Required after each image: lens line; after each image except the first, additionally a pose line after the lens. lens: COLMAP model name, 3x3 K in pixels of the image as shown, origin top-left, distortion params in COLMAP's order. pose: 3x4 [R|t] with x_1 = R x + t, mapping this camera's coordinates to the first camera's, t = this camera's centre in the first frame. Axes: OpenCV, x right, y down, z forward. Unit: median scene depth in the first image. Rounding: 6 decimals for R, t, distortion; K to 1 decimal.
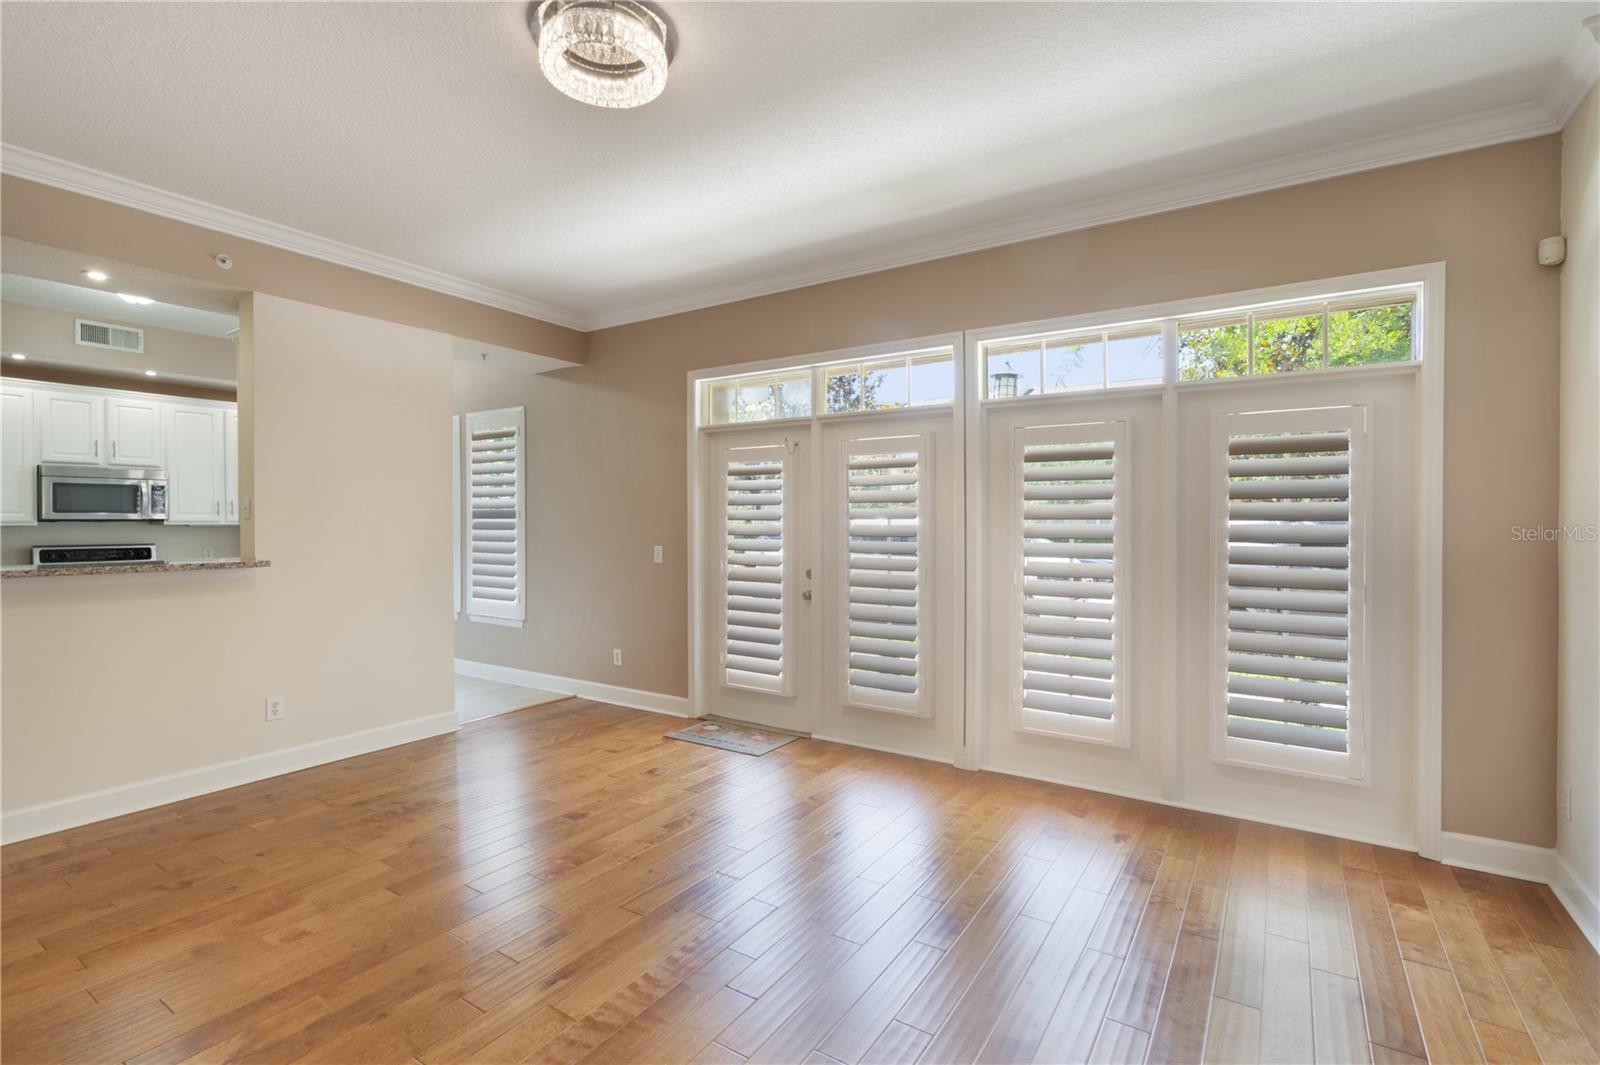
lens RADIAL K [[744.4, 0, 807.0], [0, 744.4, 522.1], [0, 0, 1]] dist [-0.001744, 0.002615]
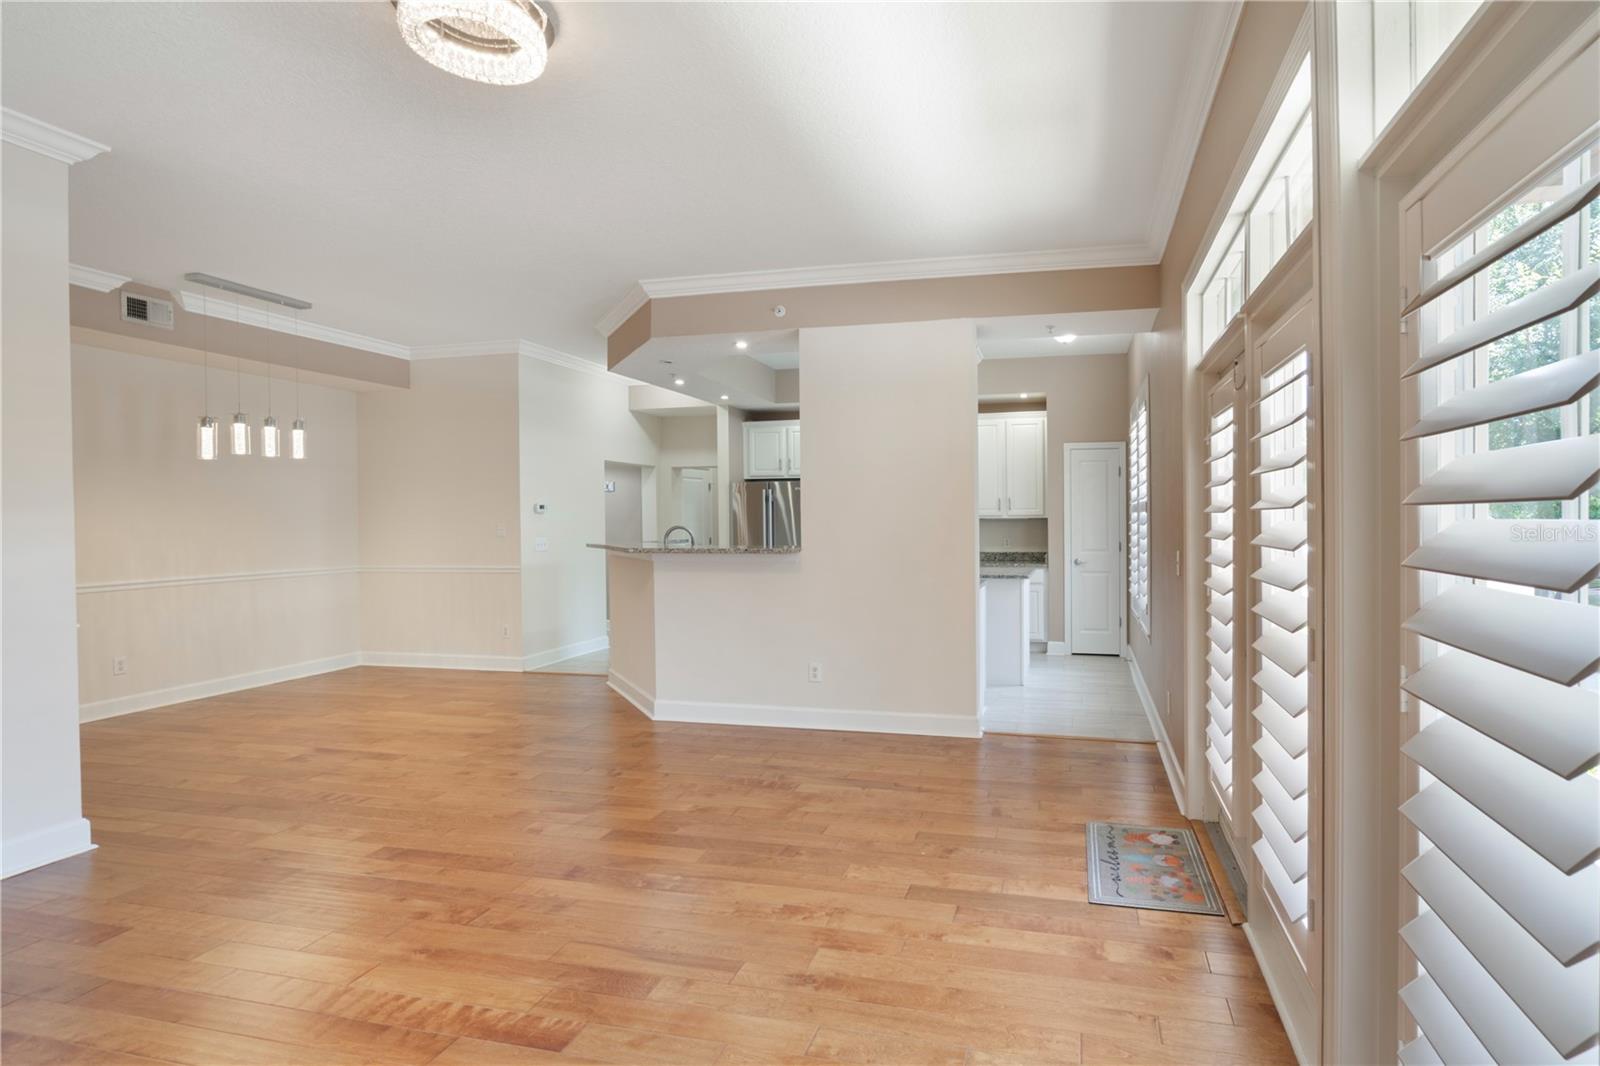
lens RADIAL K [[782.0, 0, 892.0], [0, 782.0, 524.2], [0, 0, 1]] dist [-0.005510, -0.001240]
pose [[0.338155, 0.003305, -0.941085, 0.435313], [0.007791, 0.999950, 0.006311, 0.004727], [0.941058, -0.009466, 0.338112, 0.595032]]
